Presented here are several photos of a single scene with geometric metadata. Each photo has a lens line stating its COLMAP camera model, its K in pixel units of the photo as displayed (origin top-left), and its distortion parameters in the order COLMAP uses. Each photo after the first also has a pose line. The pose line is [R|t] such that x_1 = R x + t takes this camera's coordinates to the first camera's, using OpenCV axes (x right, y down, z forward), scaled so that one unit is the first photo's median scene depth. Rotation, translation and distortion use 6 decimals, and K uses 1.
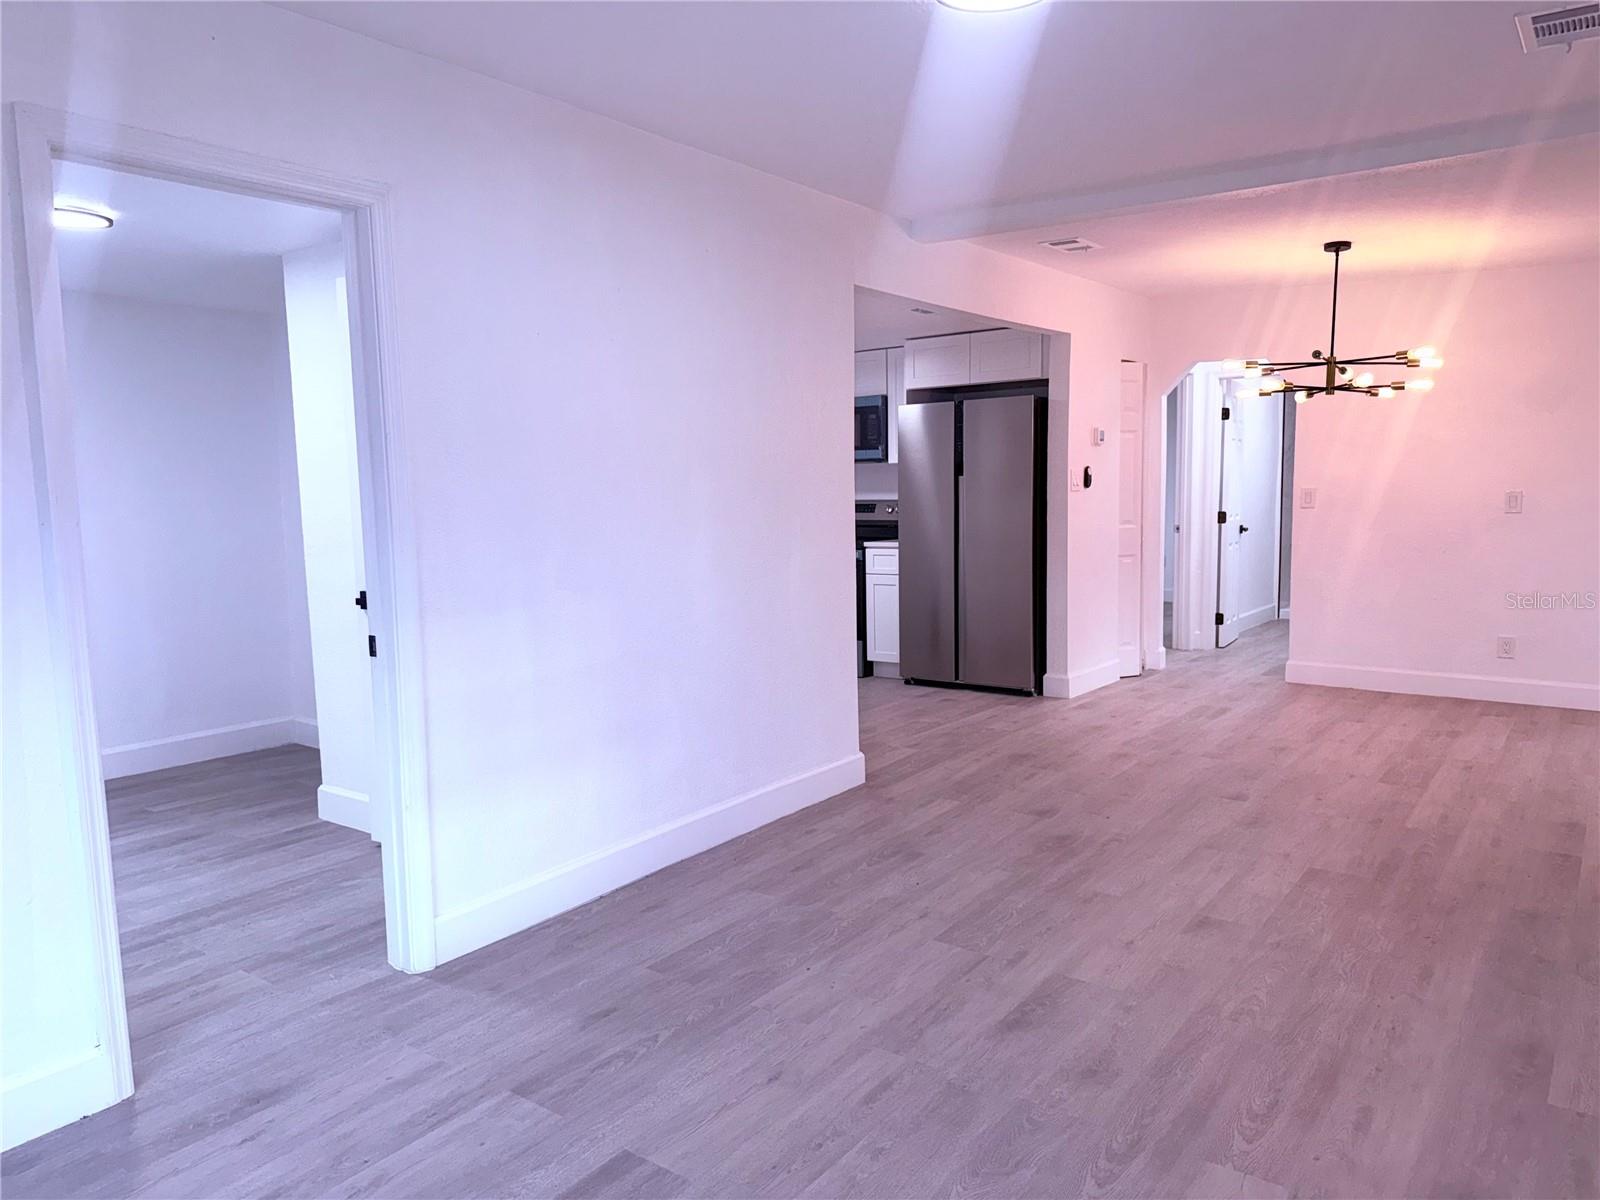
lens RADIAL K [[1122.5, 0, 806.9], [0, 1122.5, 596.6], [0, 0, 1]] dist [0.159945, -0.299458]
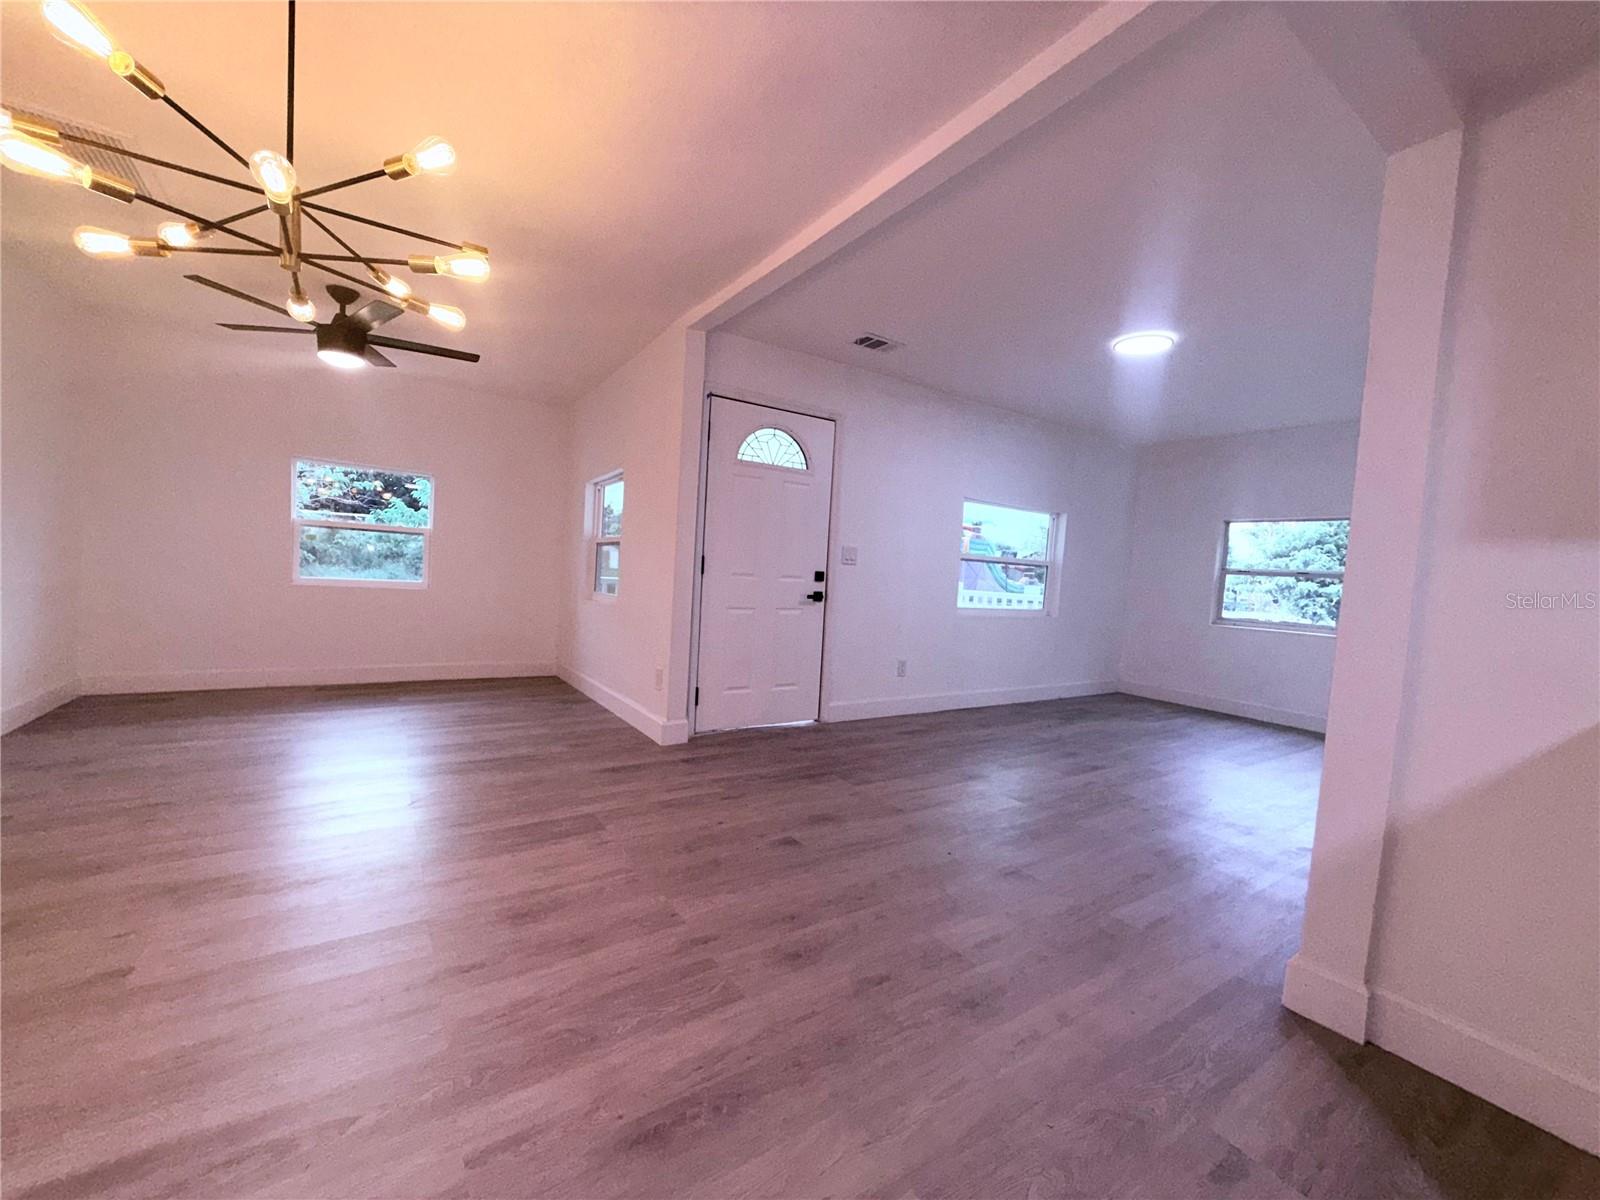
lens RADIAL K [[636.1, 0, 794.8], [0, 636.1, 600.9], [0, 0, 1]] dist [-0.001561, -0.000130]
pose [[-0.935537, -0.060450, 0.348017, 0.205493], [-0.008841, 0.988946, 0.148013, -0.102386], [-0.353117, 0.135395, -0.925730, 1.495776]]
